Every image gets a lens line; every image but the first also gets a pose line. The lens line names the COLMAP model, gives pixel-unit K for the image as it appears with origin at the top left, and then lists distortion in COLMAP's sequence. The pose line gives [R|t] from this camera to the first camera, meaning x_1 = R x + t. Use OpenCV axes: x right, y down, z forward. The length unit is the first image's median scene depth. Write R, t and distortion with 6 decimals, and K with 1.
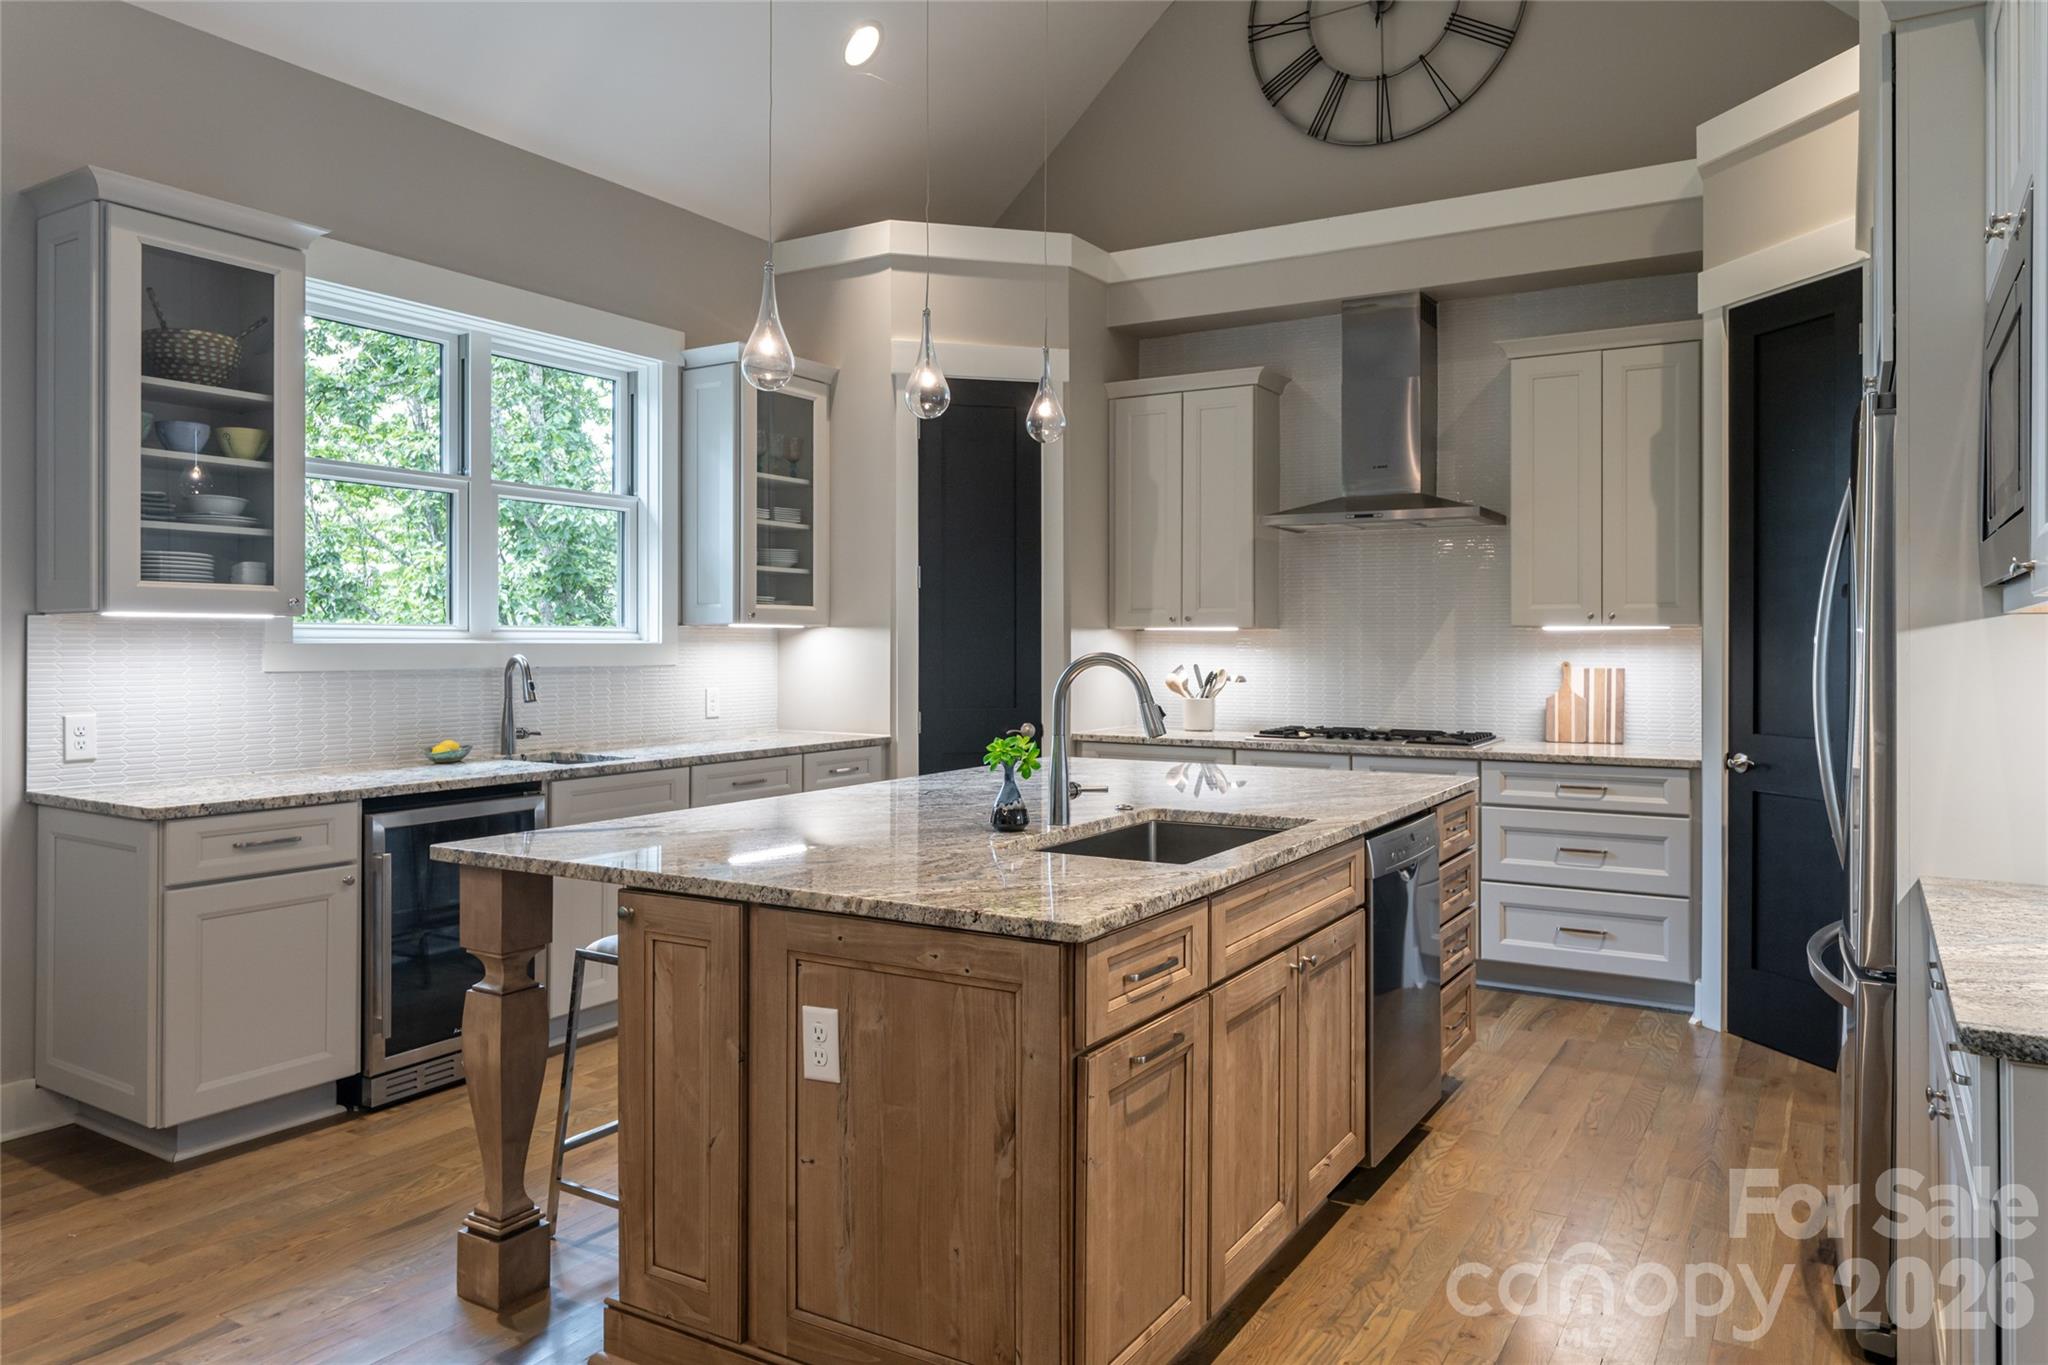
lens RADIAL K [[1376.2, 0, 1024.0], [0, 1376.2, 682.5], [0, 0, 1]] dist [0.003094, -0.005860]
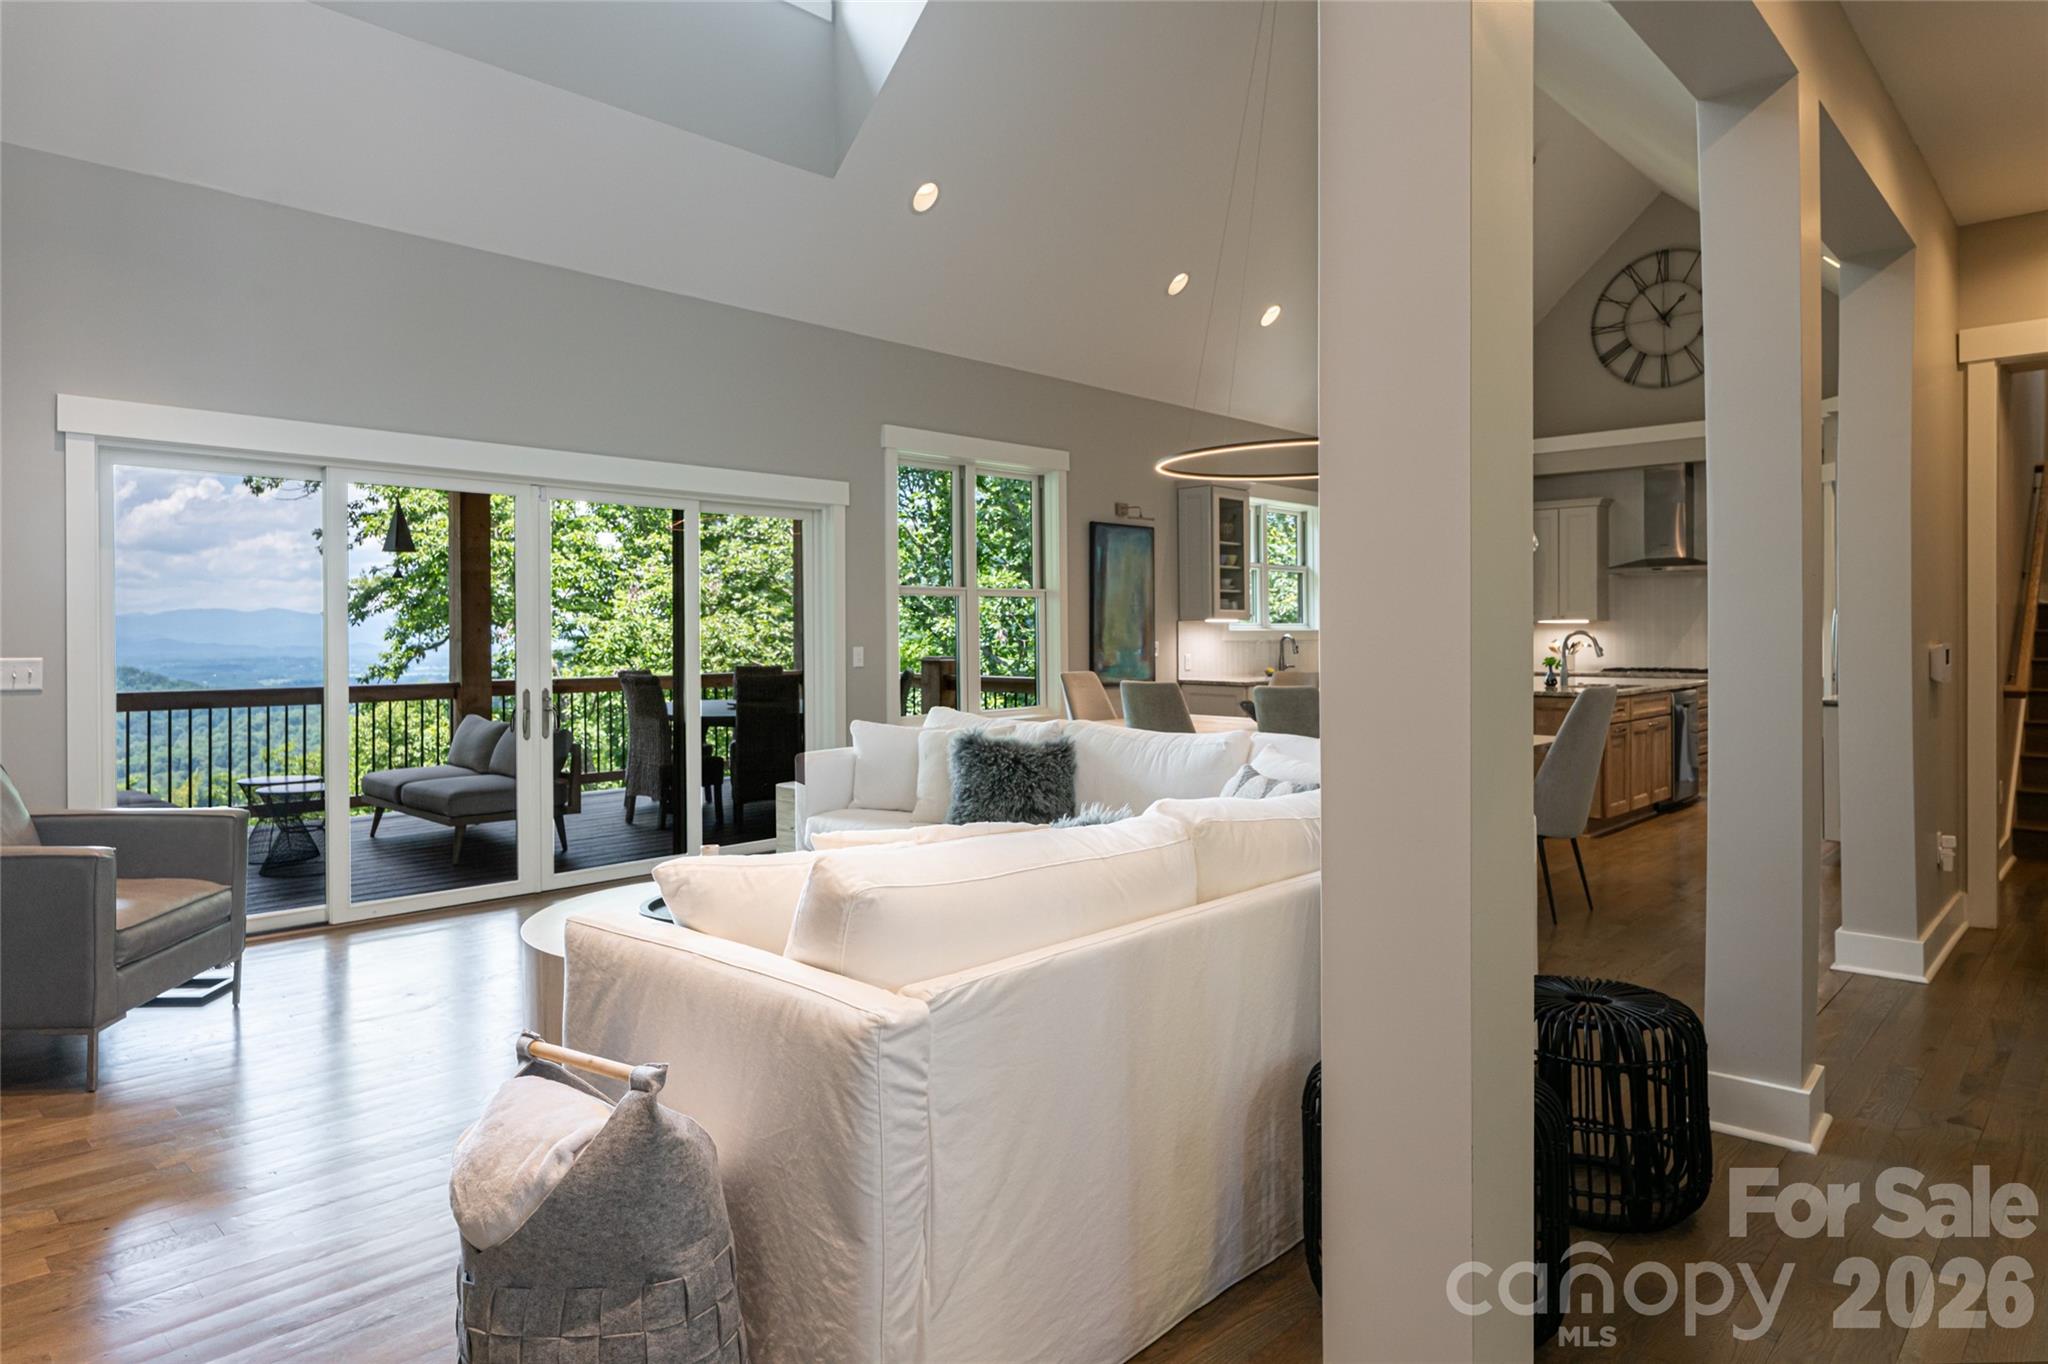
lens RADIAL K [[1208.7, 0, 978.1], [0, 1208.7, 665.9], [0, 0, 1]] dist [-0.007291, -0.000797]
pose [[0.971670, -0.000645, -0.236343, -0.339151], [-0.000079, 0.999995, -0.003053, 0.037309], [0.236344, 0.002985, 0.971665, -1.083260]]
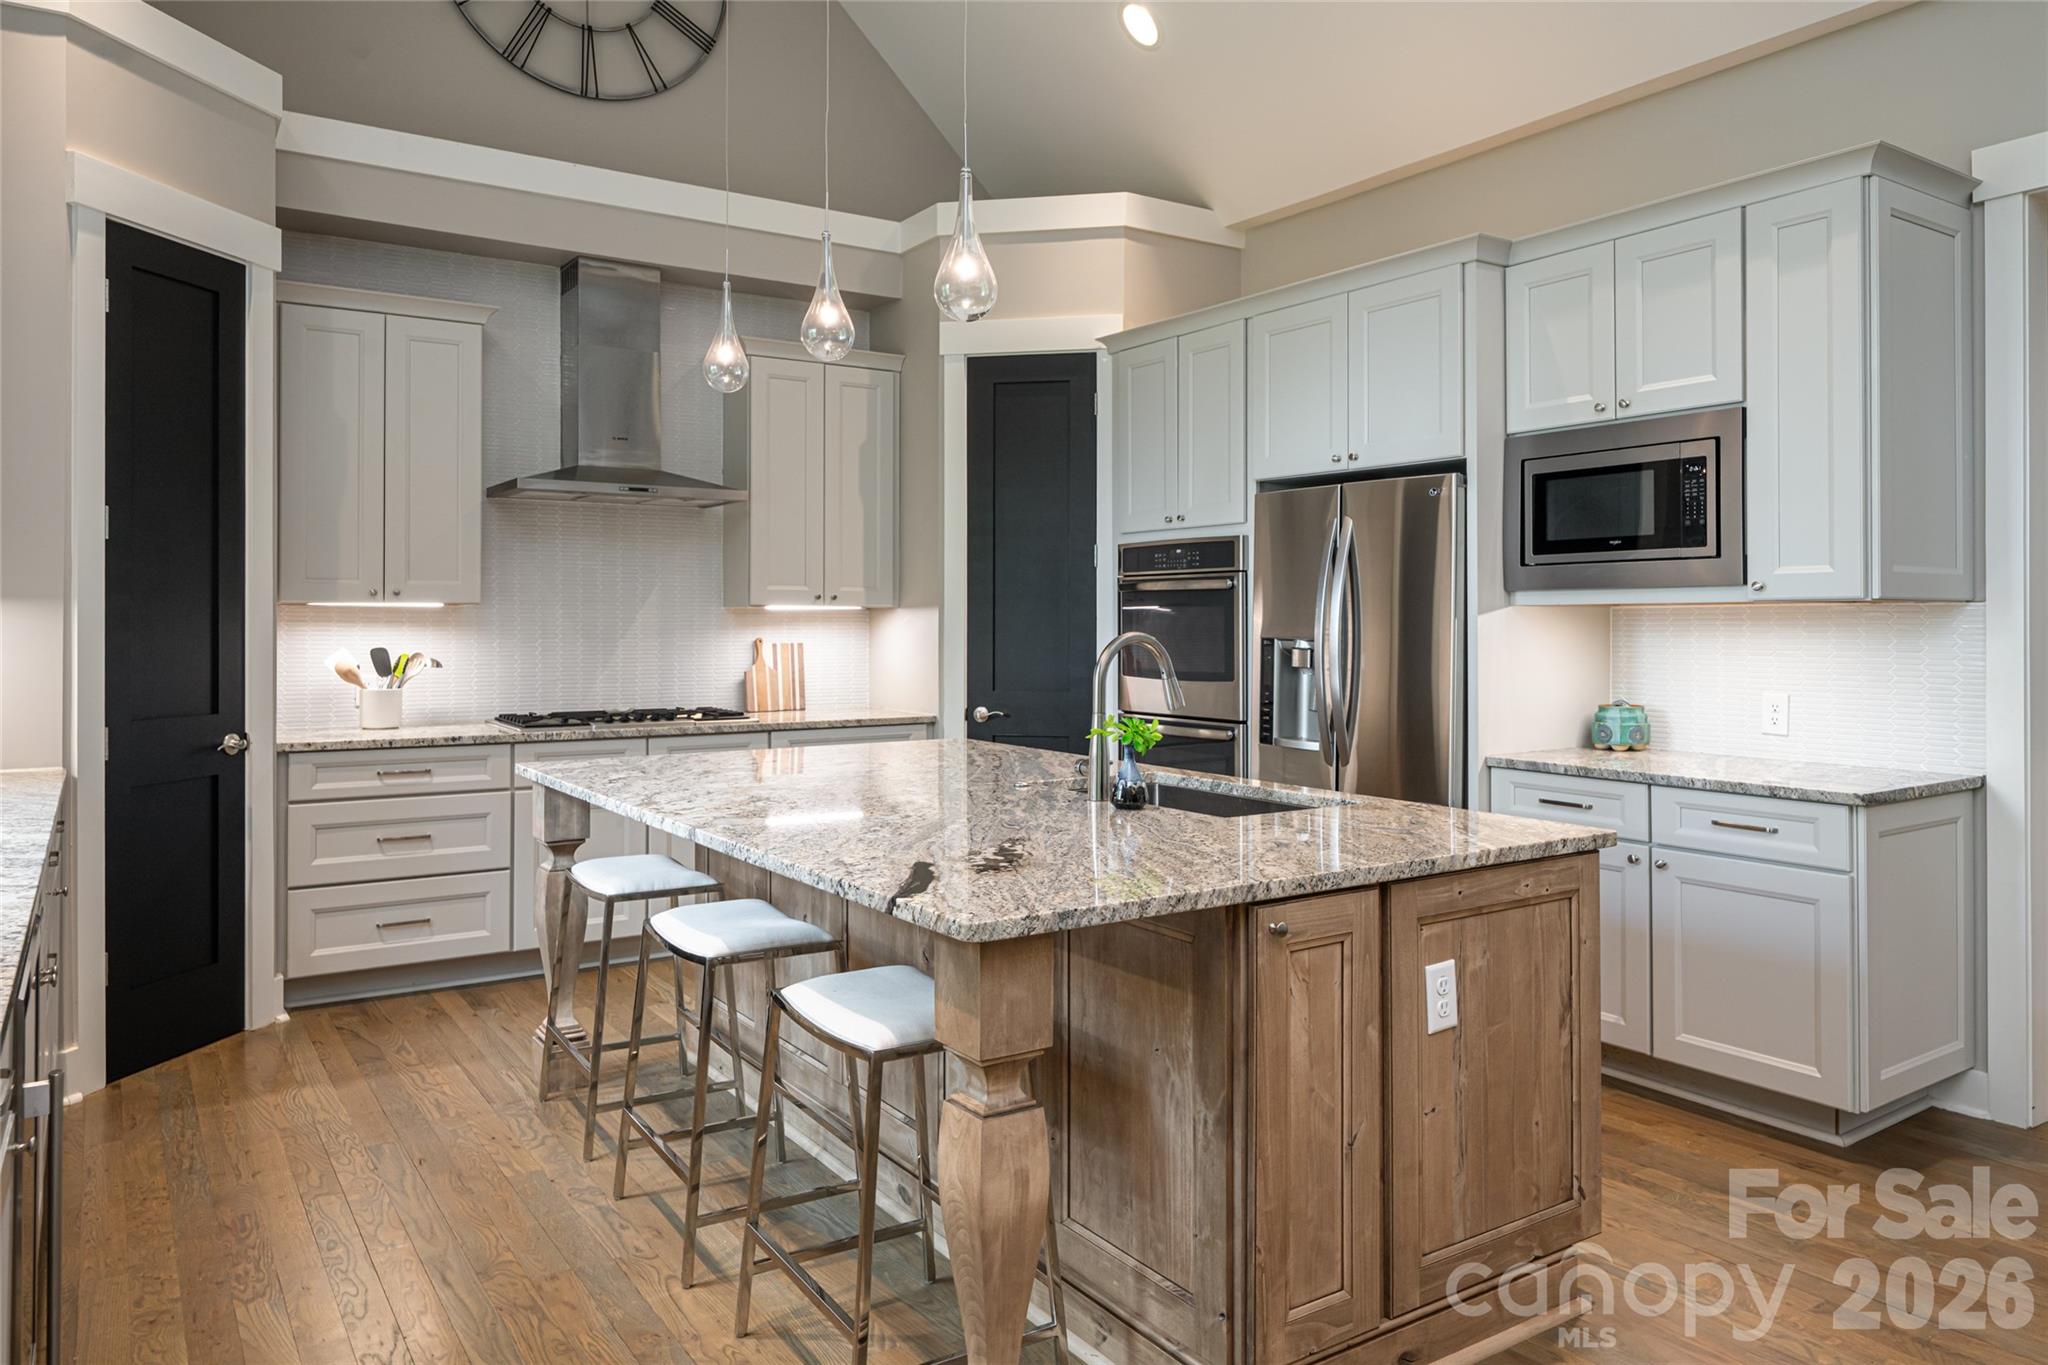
lens RADIAL K [[1387.3, 0, 1077.6], [0, 1387.3, 624.2], [0, 0, 1]] dist [-0.000801, 0.001277]
pose [[0.414129, -0.004053, 0.910209, -0.509590], [0.025050, 0.999662, -0.006946, -0.012148], [-0.909874, 0.025677, 0.414090, 0.323753]]
